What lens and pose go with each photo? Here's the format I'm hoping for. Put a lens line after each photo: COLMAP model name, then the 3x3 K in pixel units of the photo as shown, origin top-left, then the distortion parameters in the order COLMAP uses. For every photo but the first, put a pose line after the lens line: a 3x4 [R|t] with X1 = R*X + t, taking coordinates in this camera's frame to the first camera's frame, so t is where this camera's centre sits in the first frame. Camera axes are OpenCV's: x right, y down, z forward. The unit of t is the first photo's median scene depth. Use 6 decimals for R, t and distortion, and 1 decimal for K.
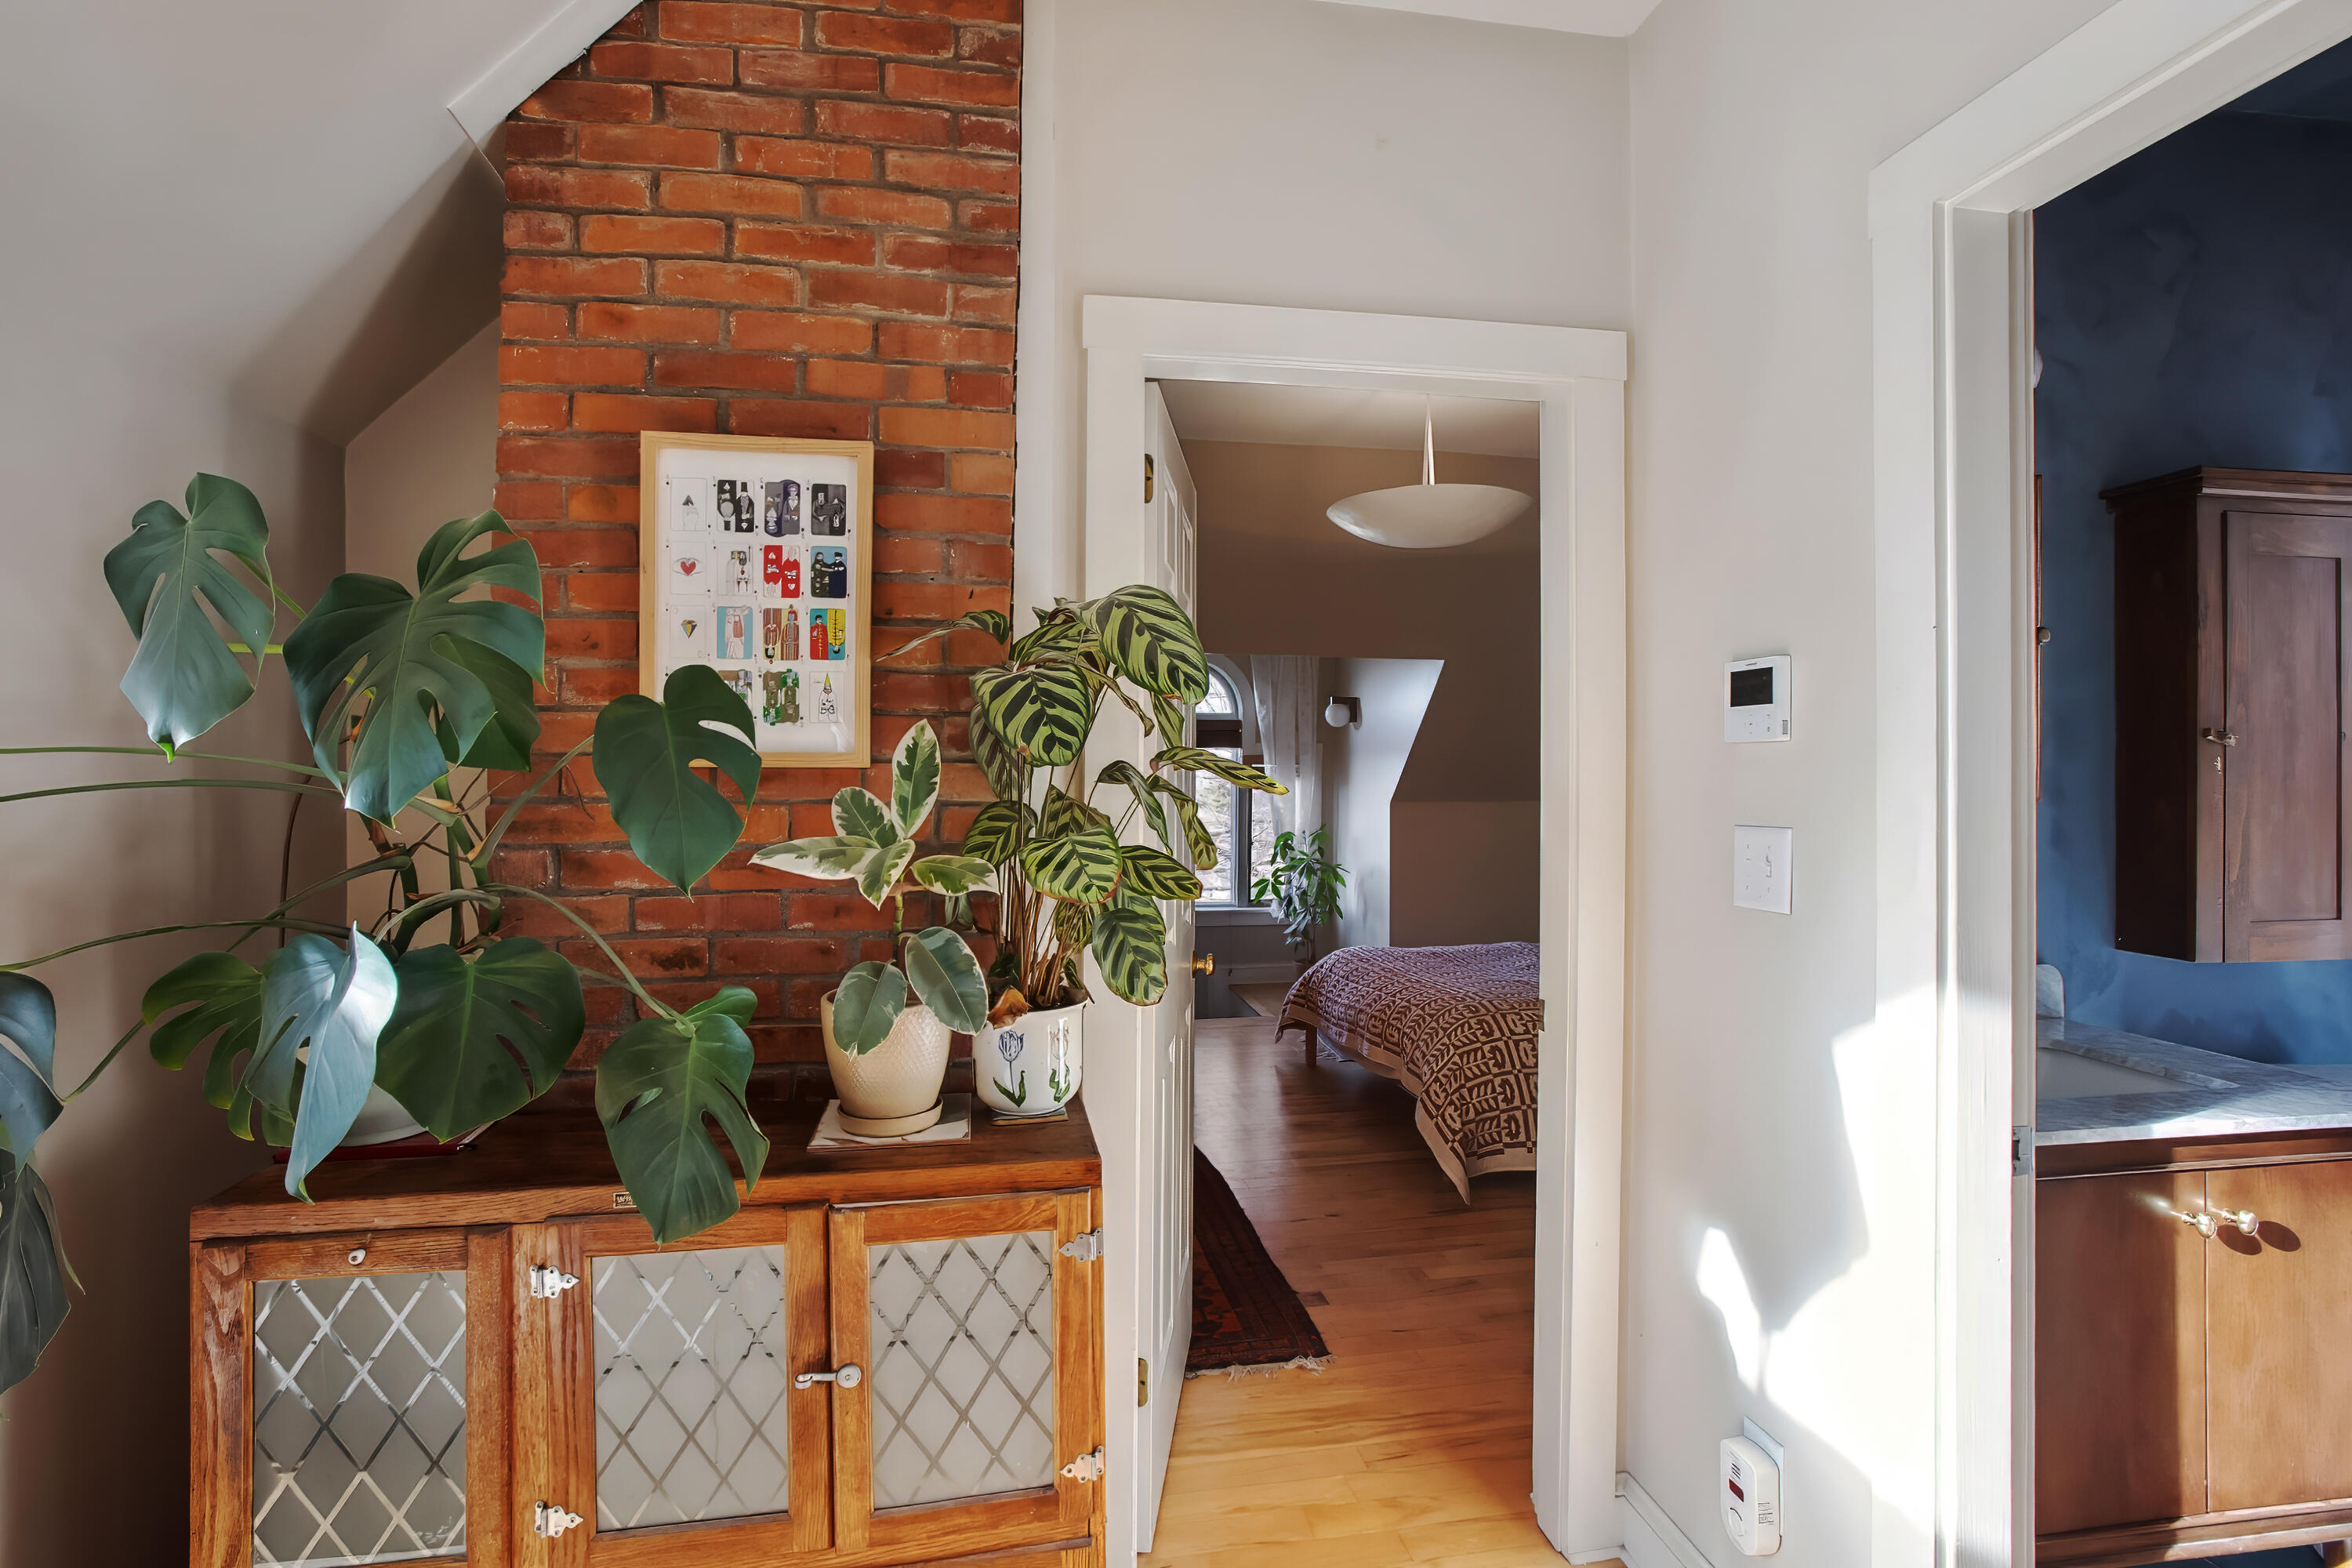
lens RADIAL K [[1094.8, 0, 1173.0], [0, 1094.8, 757.2], [0, 0, 1]] dist [-0.046951, 0.020493]
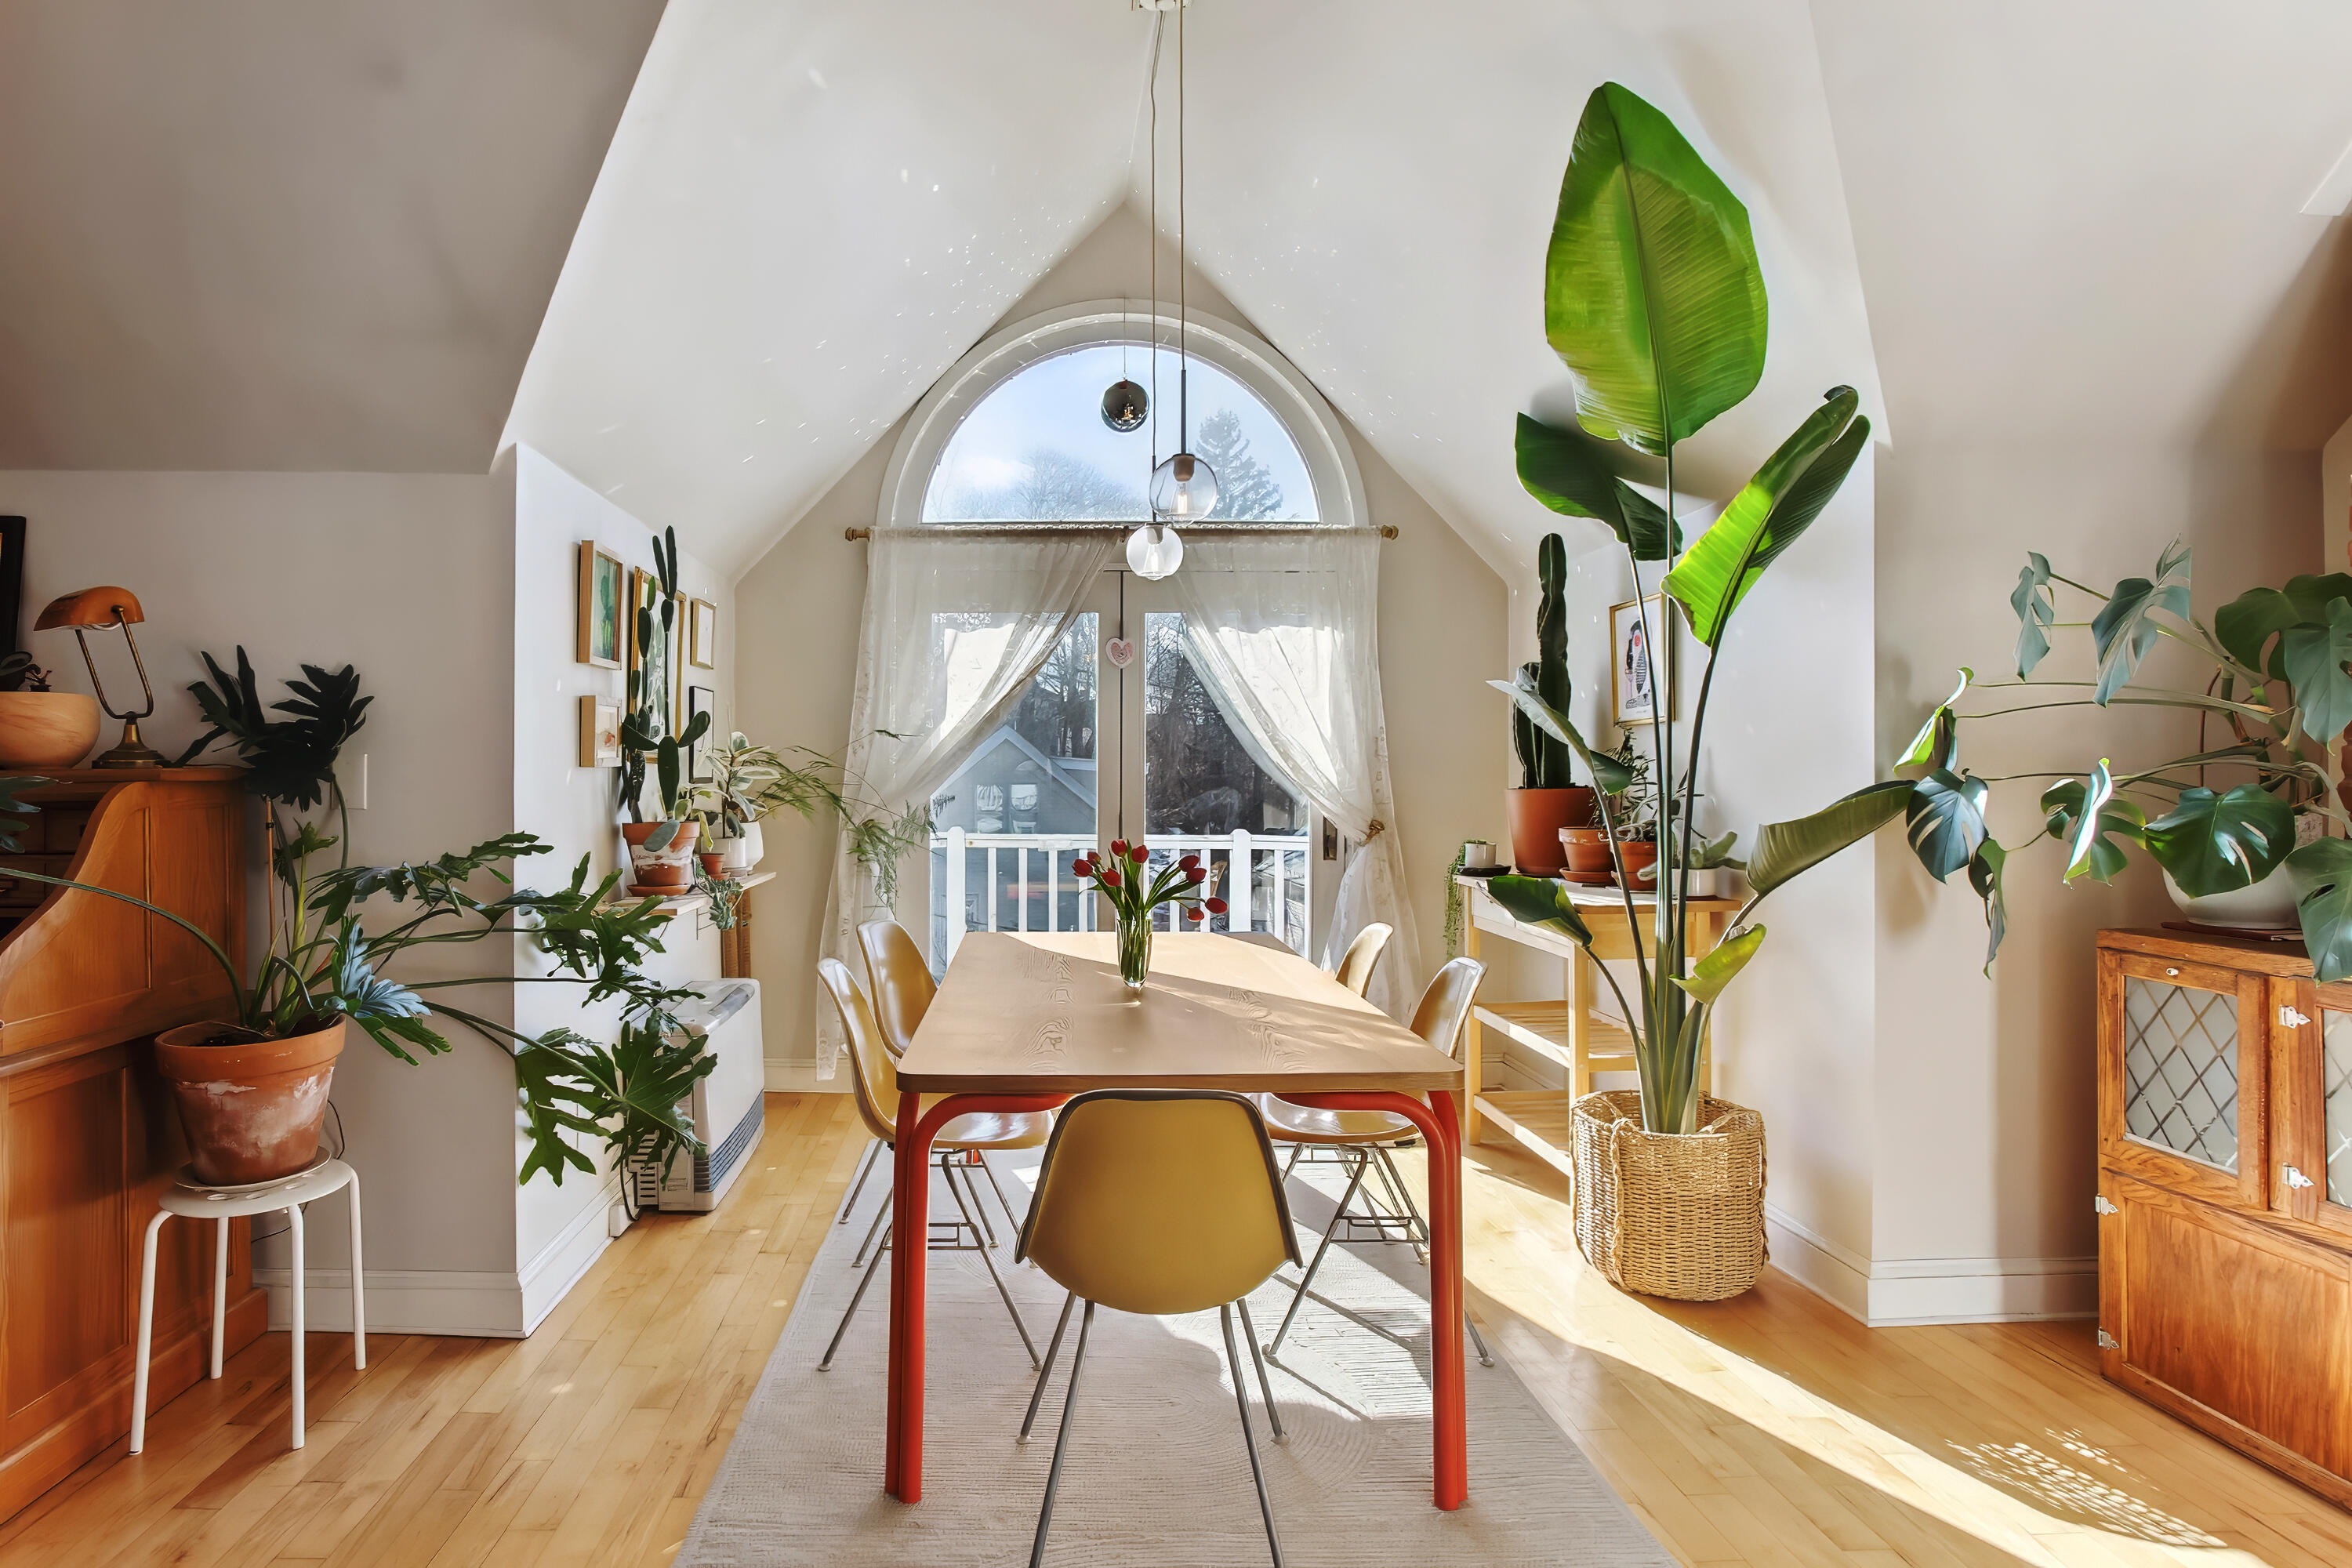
lens RADIAL K [[1180.6, 0, 1017.5], [0, 1180.6, 773.0], [0, 0, 1]] dist [-0.054777, 0.027023]
pose [[-0.154849, -0.001855, -0.987936, 1.012280], [0.015622, 0.999869, -0.004326, 0.097360], [0.987815, -0.016103, -0.154799, -0.402869]]
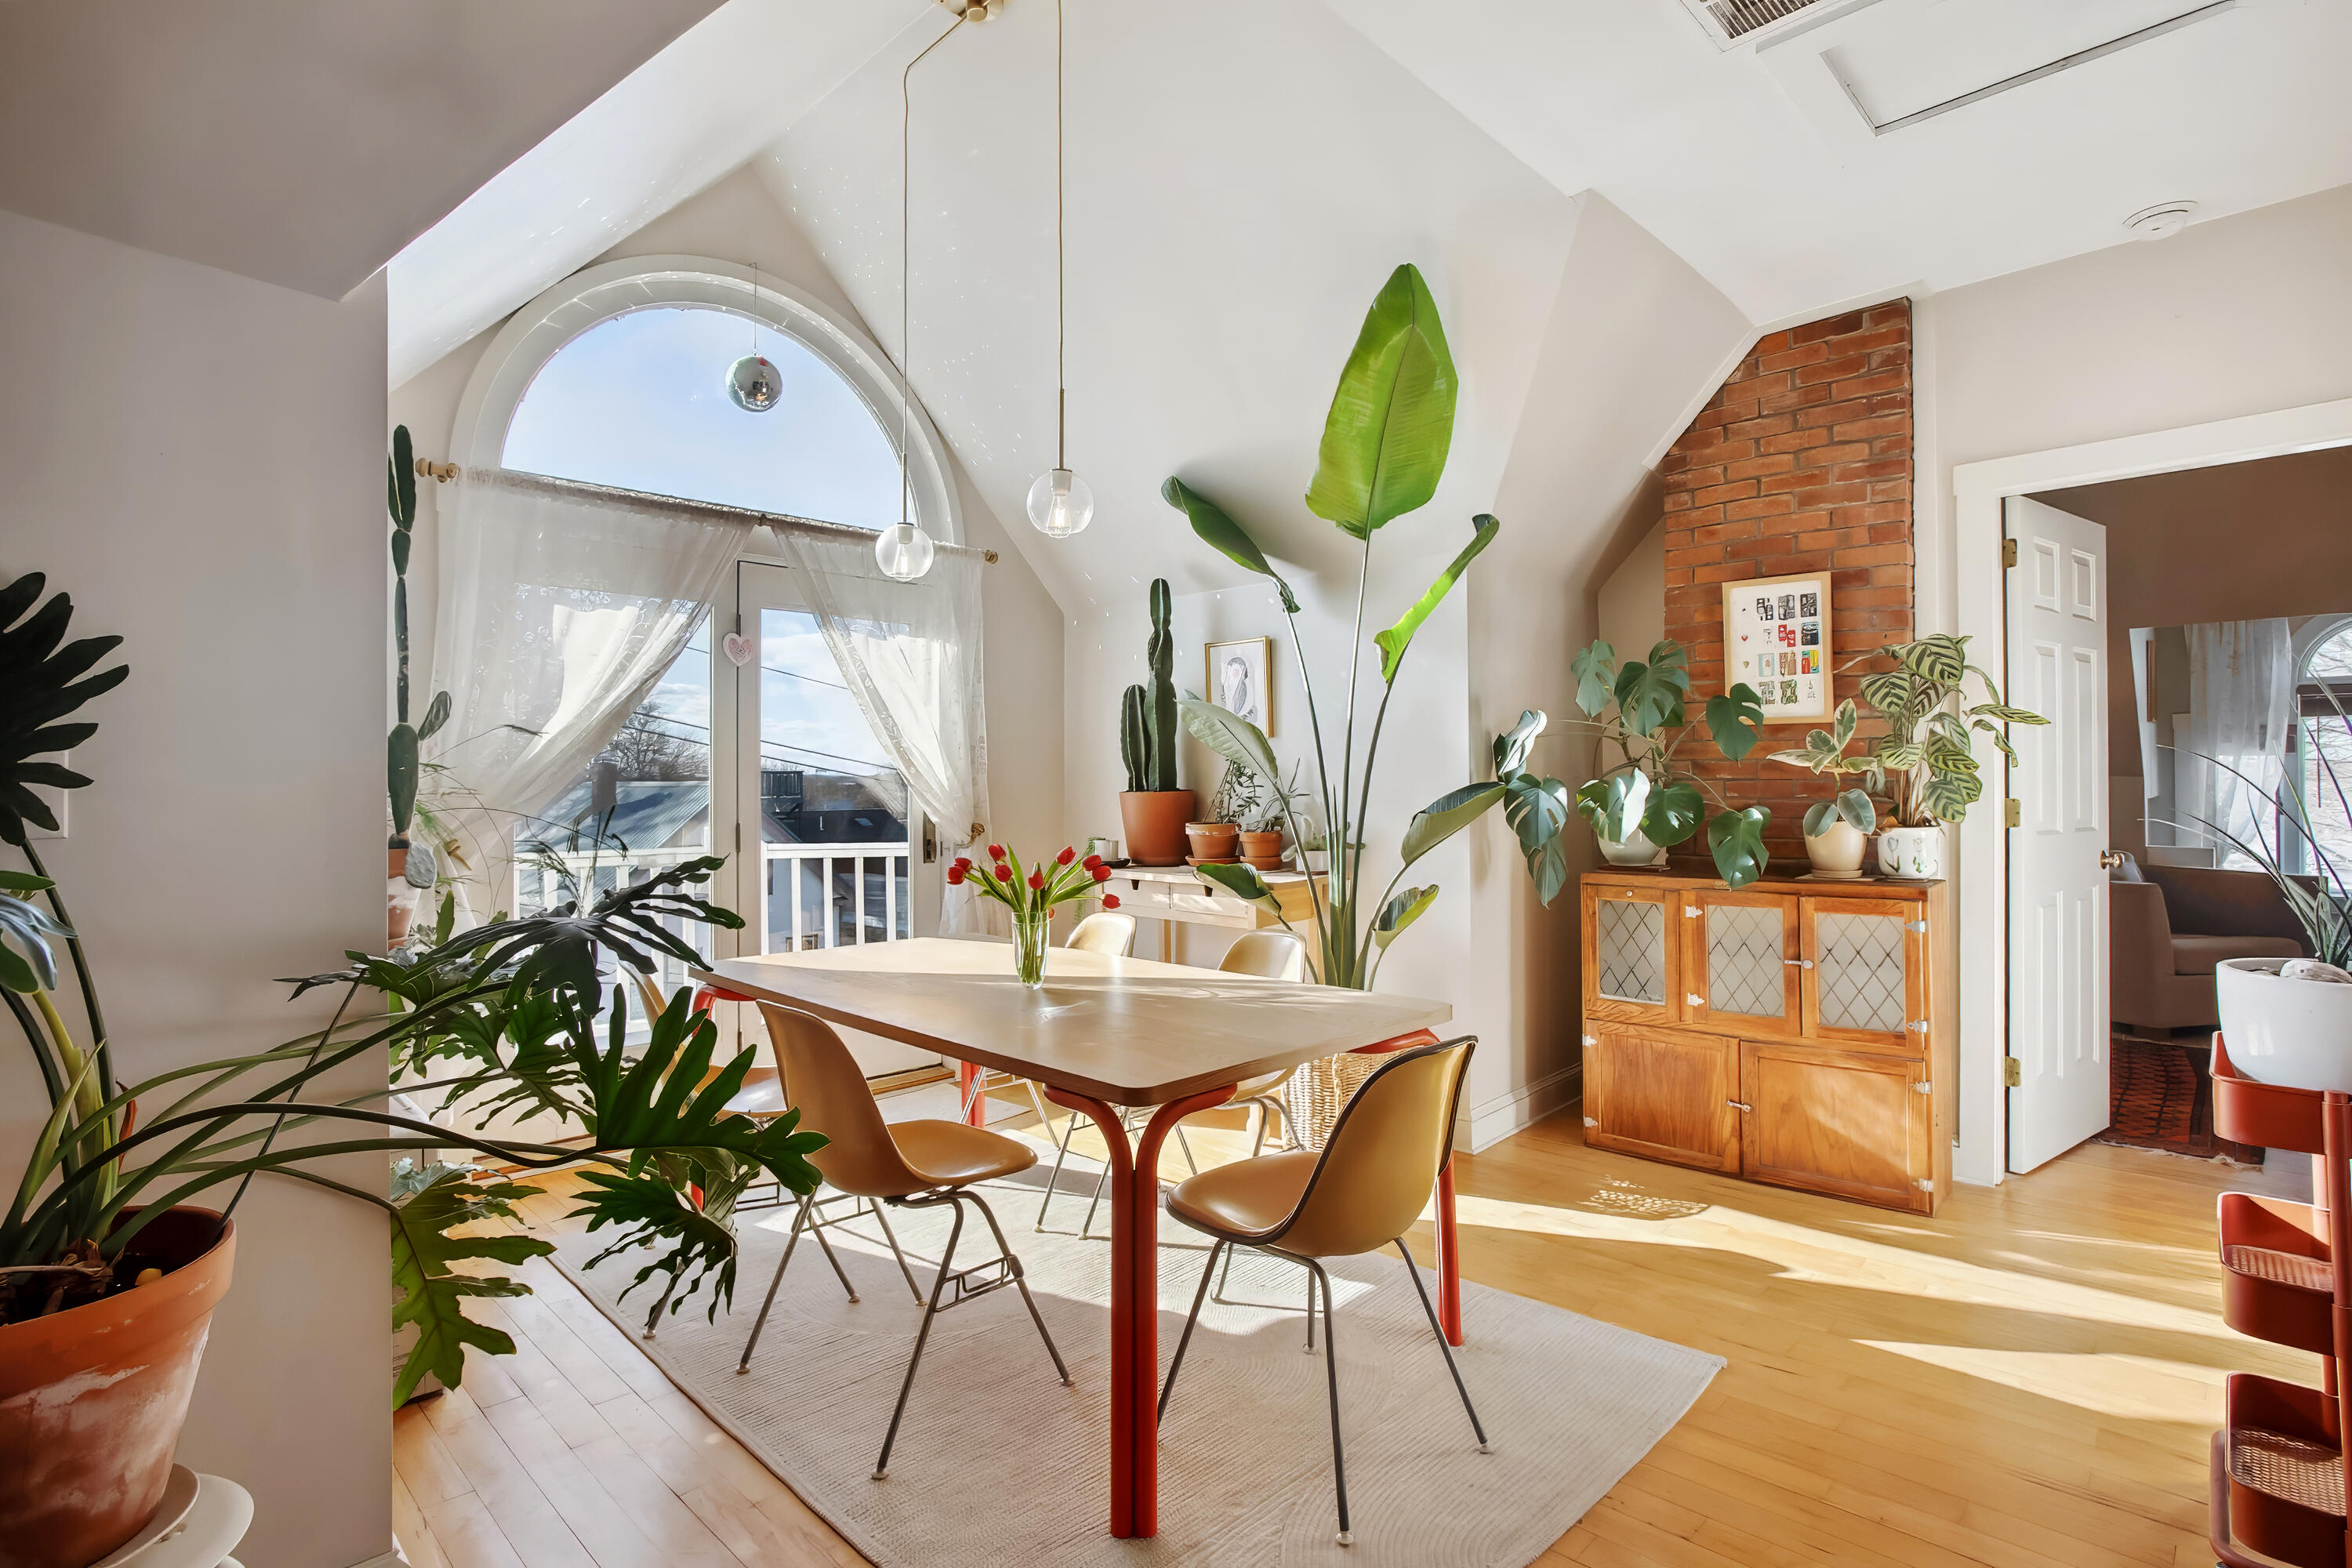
lens RADIAL K [[1156.6, 0, 1163.2], [0, 1156.6, 771.9], [0, 0, 1]] dist [-0.053744, 0.024200]
pose [[0.593732, -0.009233, -0.804610, 0.754733], [0.016921, 0.999856, 0.001013, 0.083924], [0.804485, -0.014216, 0.593803, -1.413726]]
